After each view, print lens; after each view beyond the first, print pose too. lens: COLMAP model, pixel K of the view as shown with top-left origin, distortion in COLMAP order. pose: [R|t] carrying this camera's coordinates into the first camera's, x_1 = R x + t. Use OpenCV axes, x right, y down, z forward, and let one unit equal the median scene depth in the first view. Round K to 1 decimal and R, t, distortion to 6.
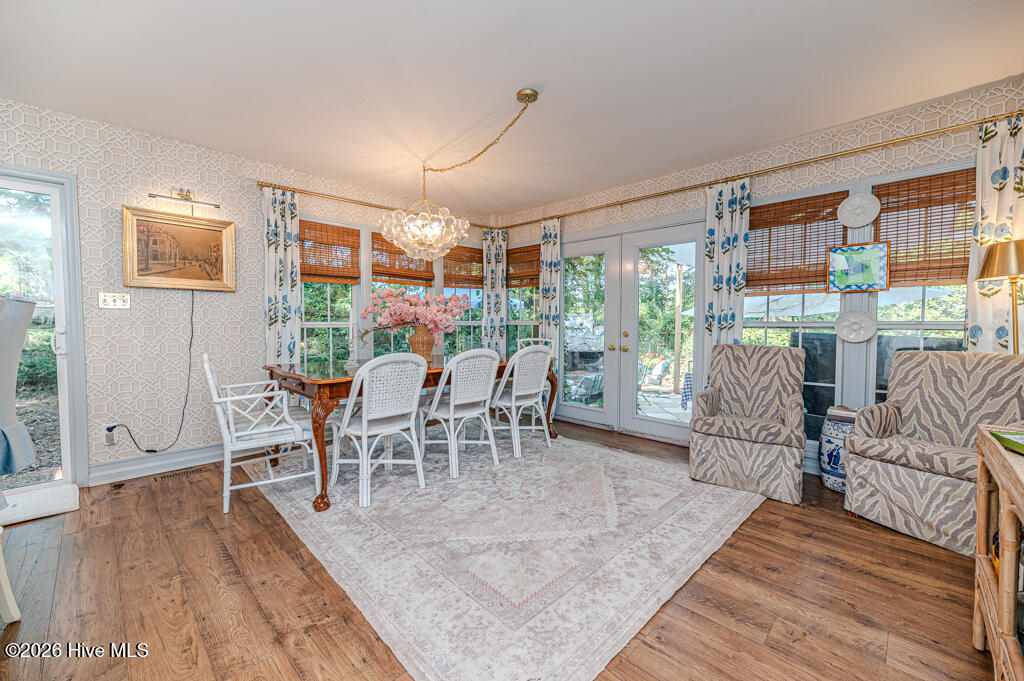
lens RADIAL K [[411.5, 0, 513.5], [0, 411.5, 334.8], [0, 0, 1]] dist [-0.001164, 0.000299]
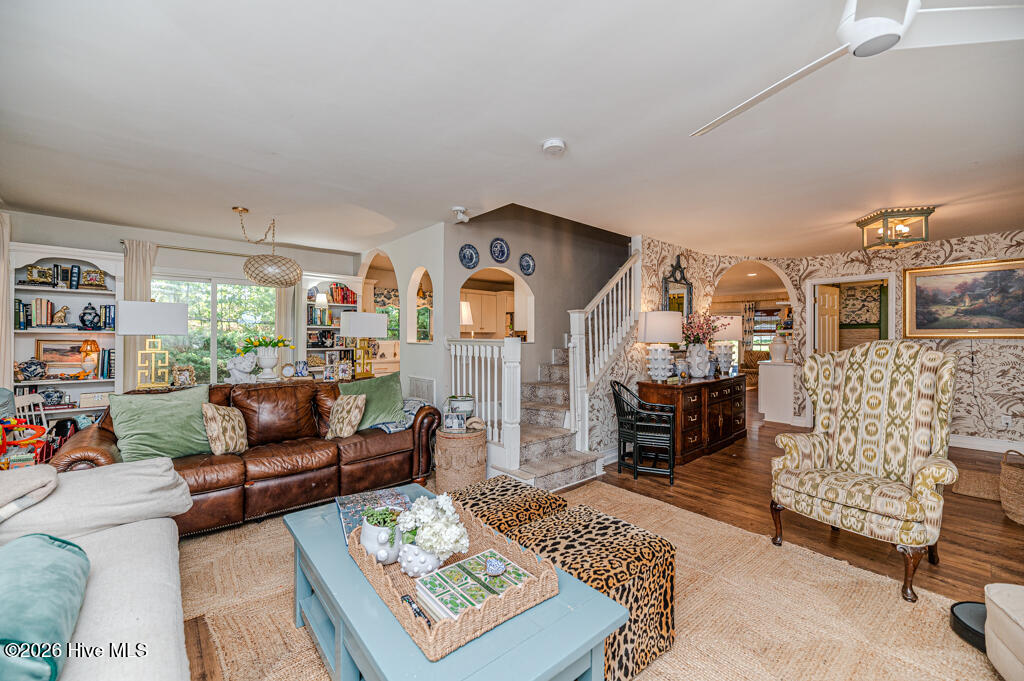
lens RADIAL K [[411.5, 0, 514.1], [0, 411.5, 335.2], [0, 0, 1]] dist [-0.001164, 0.000299]
pose [[0.998548, 0.002979, -0.053793, -1.203316], [-0.004686, 0.999488, -0.031640, 0.013178], [0.053672, 0.031846, 0.998051, -2.443454]]
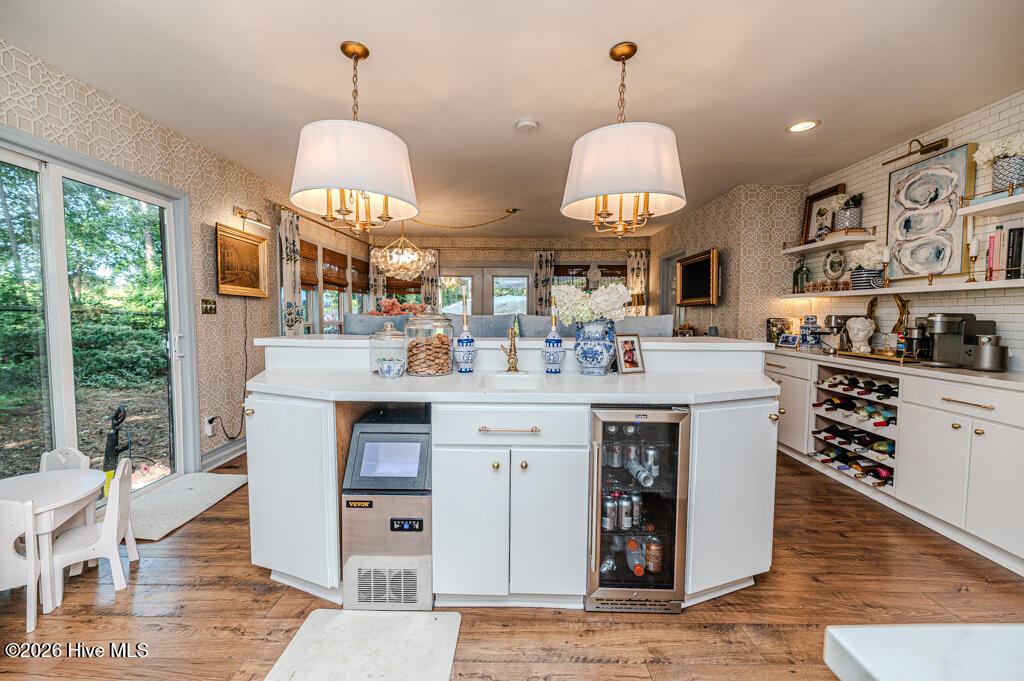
lens RADIAL K [[411.5, 0, 515.7], [0, 411.5, 338.0], [0, 0, 1]] dist [-0.001164, 0.000299]
pose [[0.709466, -0.035041, 0.703868, -0.989632], [0.016553, 0.999316, 0.033065, -0.017304], [-0.704545, -0.011807, 0.709561, -0.320587]]
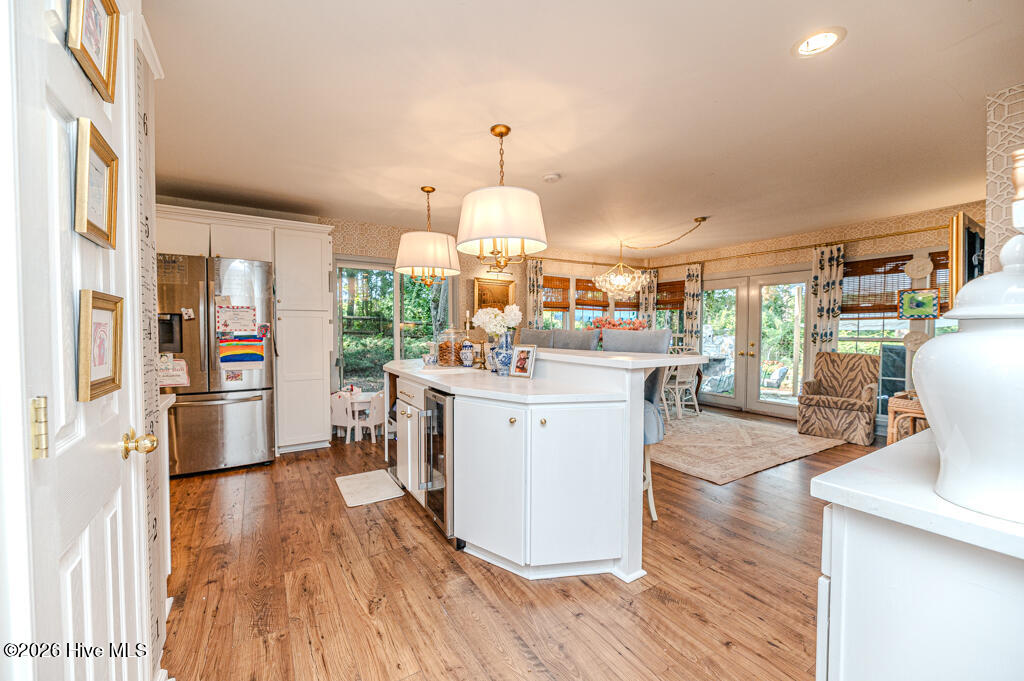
lens RADIAL K [[411.5, 0, 512.9], [0, 411.5, 339.2], [0, 0, 1]] dist [-0.001164, 0.000299]
pose [[0.972975, 0.007401, -0.230790, -0.261538], [-0.008747, 0.999950, -0.004813, -0.006607], [0.230743, 0.006702, 0.972992, -0.750299]]
